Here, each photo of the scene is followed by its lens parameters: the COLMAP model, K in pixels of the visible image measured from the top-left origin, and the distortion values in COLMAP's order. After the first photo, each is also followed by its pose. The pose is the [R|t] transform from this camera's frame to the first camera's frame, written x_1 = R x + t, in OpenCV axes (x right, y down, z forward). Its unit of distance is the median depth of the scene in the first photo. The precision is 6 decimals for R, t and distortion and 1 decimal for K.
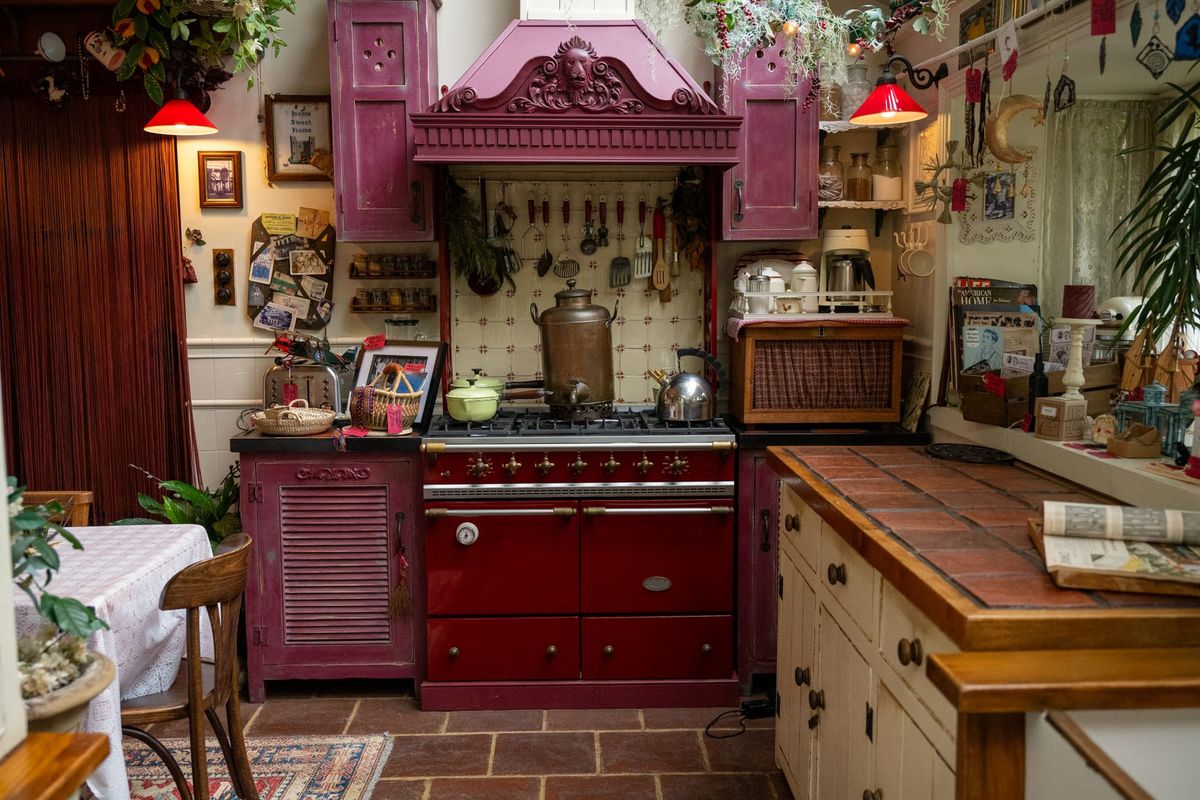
lens RADIAL K [[1145.1, 0, 604.4], [0, 1145.1, 399.5], [0, 0, 1]] dist [-0.002085, 0.000000]
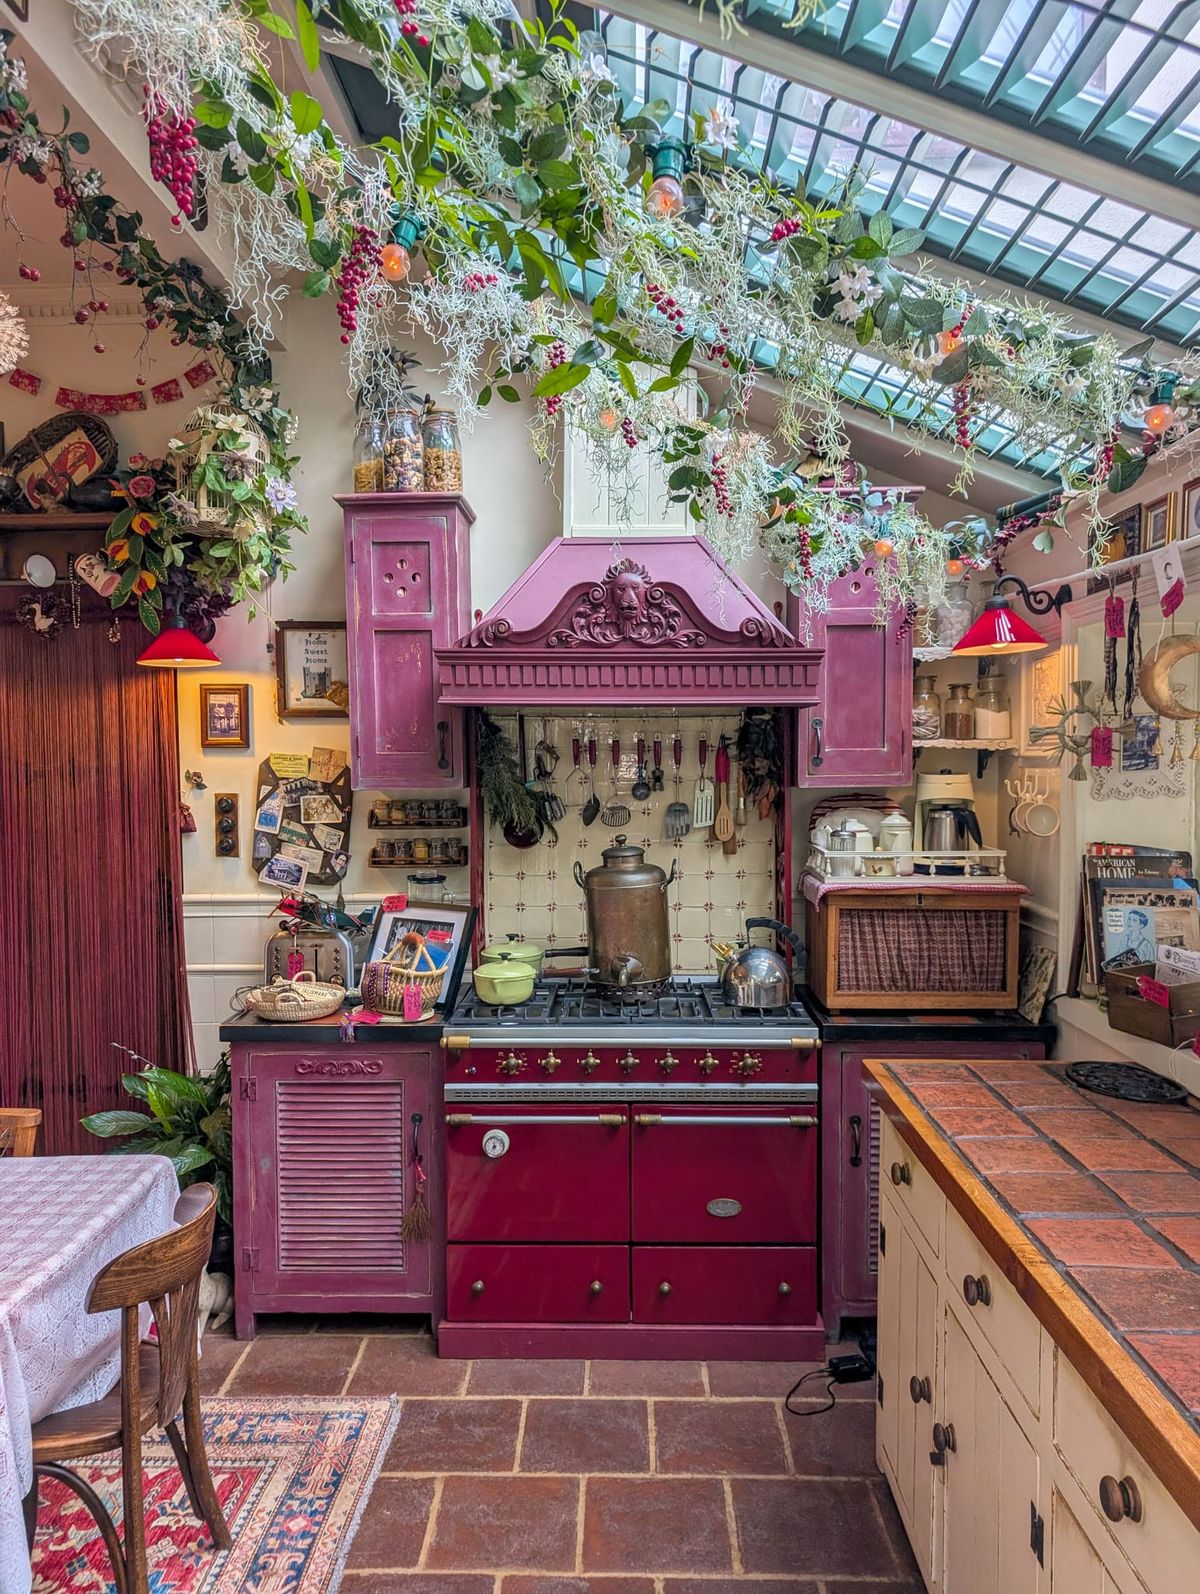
lens RADIAL K [[1148.0, 0, 597.5], [0, 1148.0, 806.8], [0, 0, 1]] dist [0.023619, -0.018873]
pose [[0.998650, 0.001310, -0.051921, -0.002263], [-0.004662, 0.997908, -0.064485, -0.073276], [0.051728, 0.064640, 0.996567, 0.148716]]
